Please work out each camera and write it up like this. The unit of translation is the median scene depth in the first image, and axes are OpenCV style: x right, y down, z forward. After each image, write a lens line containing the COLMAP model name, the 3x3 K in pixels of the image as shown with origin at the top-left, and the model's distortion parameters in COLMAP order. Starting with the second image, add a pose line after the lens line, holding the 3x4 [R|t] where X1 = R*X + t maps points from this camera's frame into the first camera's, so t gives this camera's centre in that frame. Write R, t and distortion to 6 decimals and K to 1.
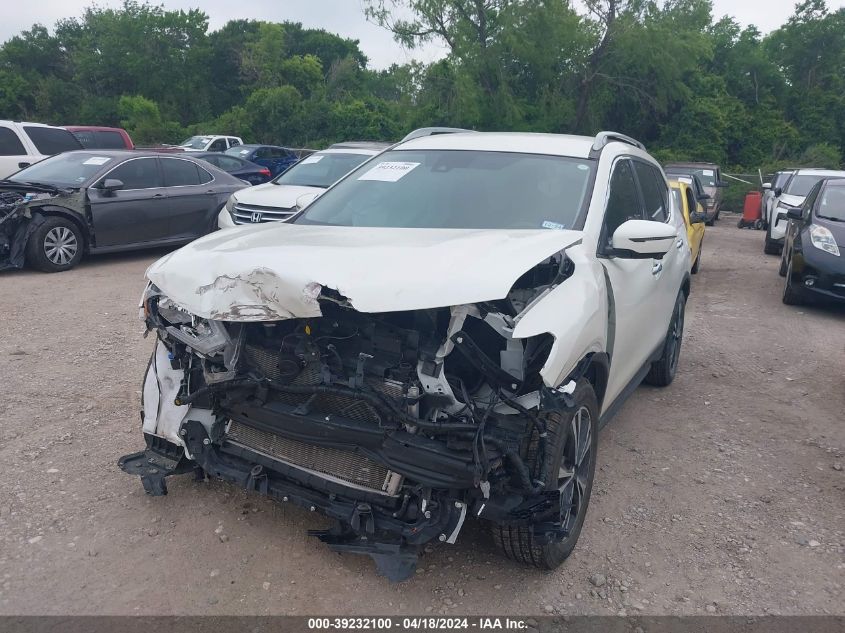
lens RADIAL K [[640.3, 0, 428.1], [0, 640.3, 313.4], [0, 0, 1]] dist [0.033789, -0.043323]
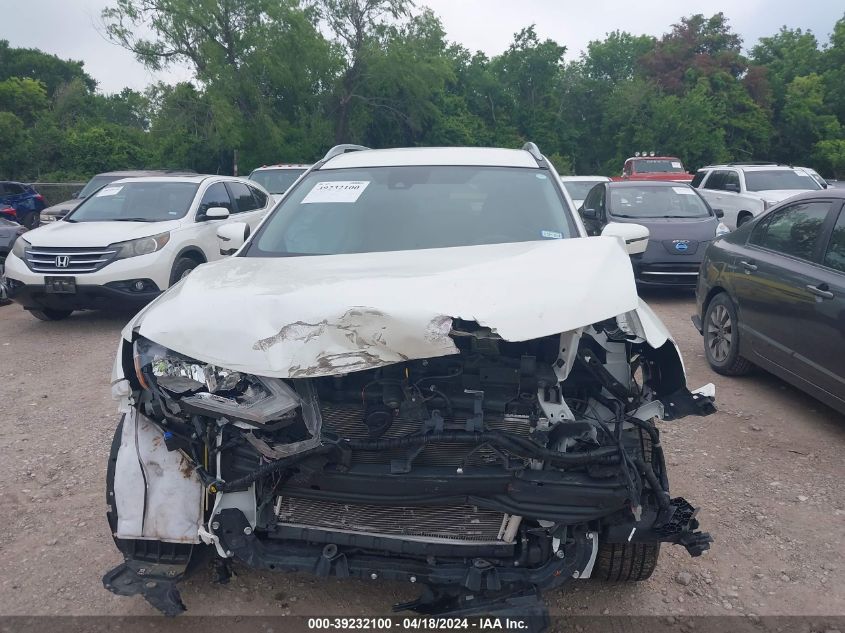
lens RADIAL K [[644.8, 0, 426.3], [0, 644.8, 321.2], [0, 0, 1]] dist [0.044143, -0.068742]
pose [[0.939712, -0.120990, 0.319849, -0.422616], [0.128100, 0.991761, -0.001199, -0.038199], [-0.317069, 0.042100, 0.947468, 0.167375]]
